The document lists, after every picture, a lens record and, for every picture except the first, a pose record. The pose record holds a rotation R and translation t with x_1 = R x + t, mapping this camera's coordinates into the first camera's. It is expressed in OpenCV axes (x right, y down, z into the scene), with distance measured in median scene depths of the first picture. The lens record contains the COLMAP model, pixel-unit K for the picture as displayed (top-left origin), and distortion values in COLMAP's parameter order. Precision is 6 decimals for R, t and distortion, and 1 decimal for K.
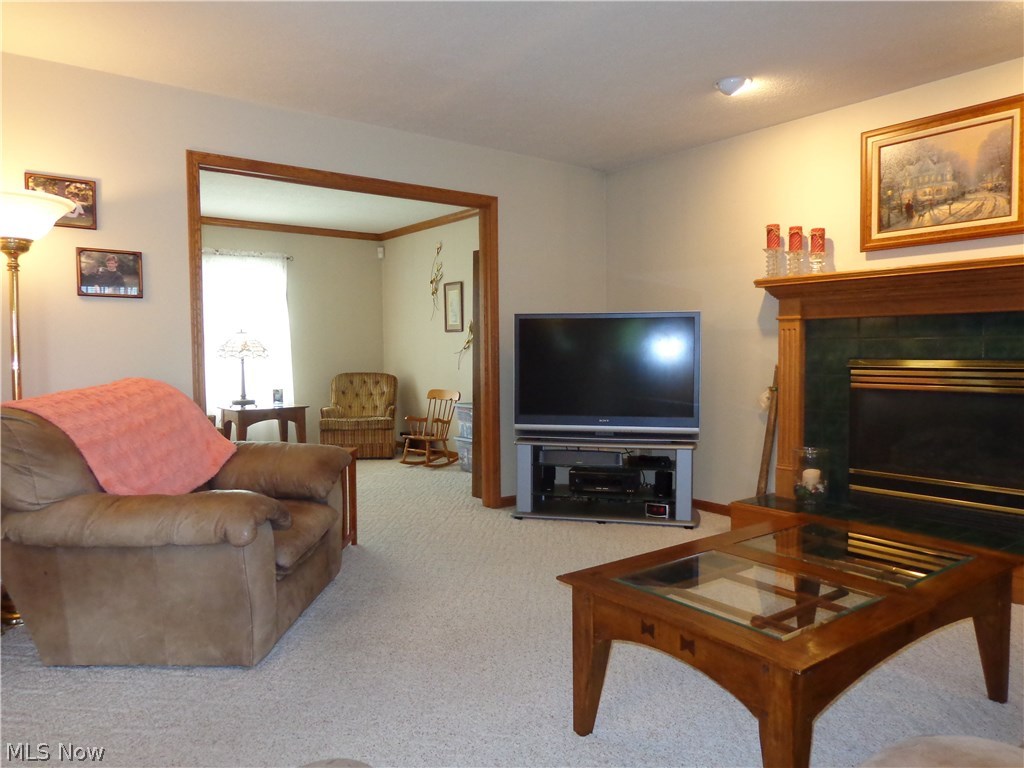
lens RADIAL K [[724.2, 0, 510.9], [0, 724.2, 377.8], [0, 0, 1]] dist [0.005676, 0.007868]
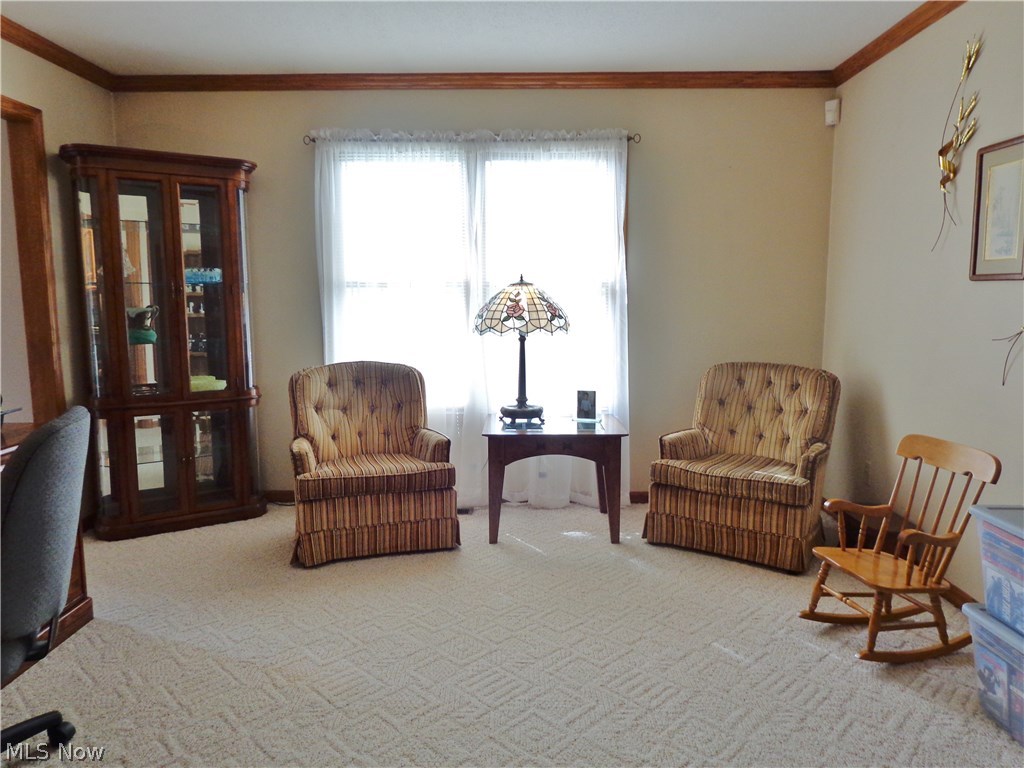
lens RADIAL K [[724.2, 0, 509.9], [0, 724.2, 384.0], [0, 0, 1]] dist [0.005676, 0.007868]
pose [[0.782938, 0.085329, -0.616220, -0.039432], [-0.029495, 0.994526, 0.100239, -0.039519], [0.621400, -0.060306, 0.781169, 0.540199]]
